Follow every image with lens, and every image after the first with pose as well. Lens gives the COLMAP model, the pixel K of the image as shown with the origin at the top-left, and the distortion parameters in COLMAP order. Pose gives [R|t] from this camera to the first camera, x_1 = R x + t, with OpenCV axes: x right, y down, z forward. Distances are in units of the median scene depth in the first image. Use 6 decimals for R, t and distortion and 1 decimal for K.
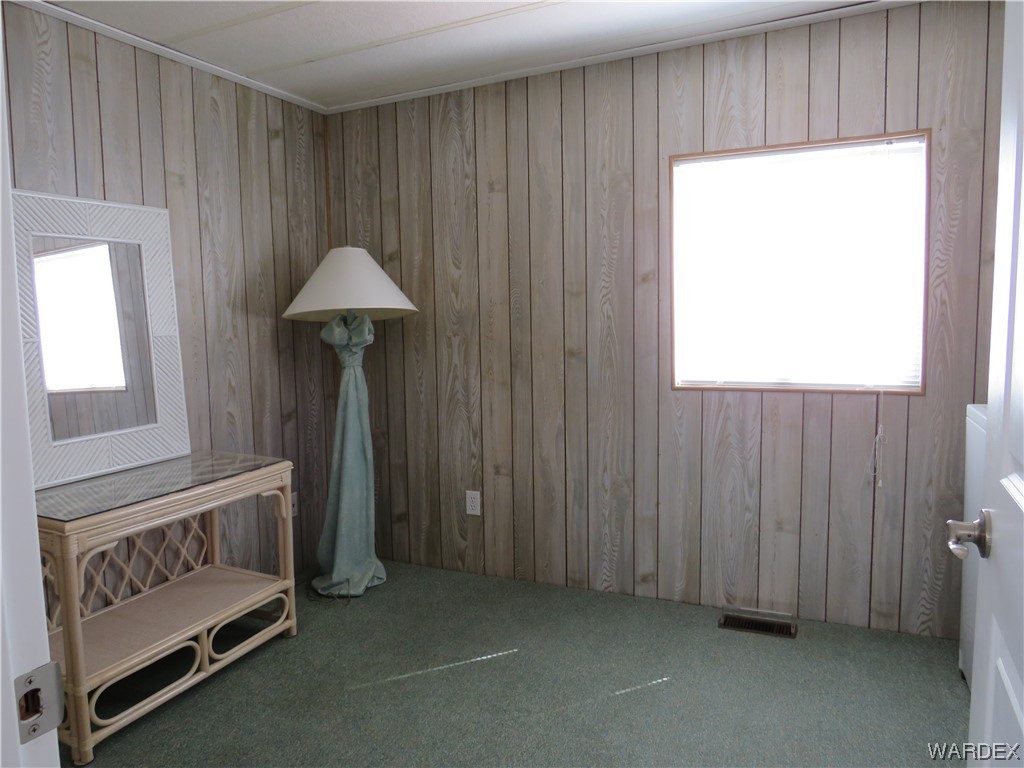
lens RADIAL K [[712.7, 0, 513.6], [0, 712.7, 380.2], [0, 0, 1]] dist [-0.031562, 0.007536]
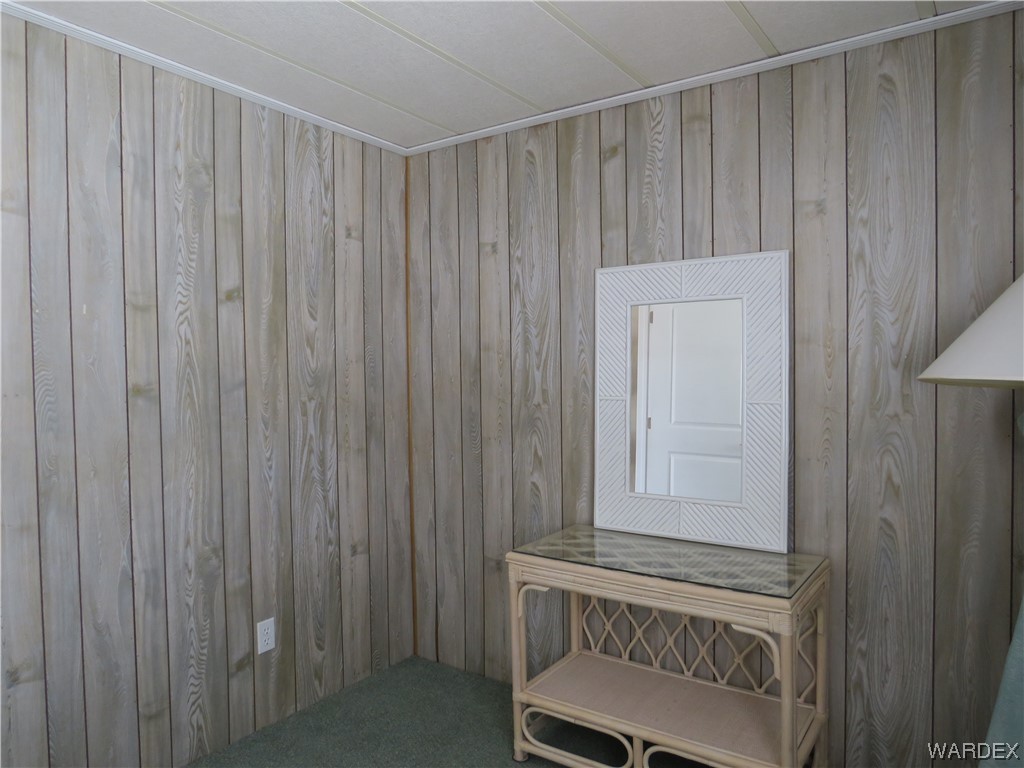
lens RADIAL K [[709.3, 0, 510.6], [0, 709.3, 401.1], [0, 0, 1]] dist [-0.008798, -0.002779]
pose [[-0.185145, 0.045267, -0.981668, 0.453583], [-0.096784, 0.993242, 0.064054, -0.104689], [0.977934, 0.106869, -0.179513, 1.005336]]
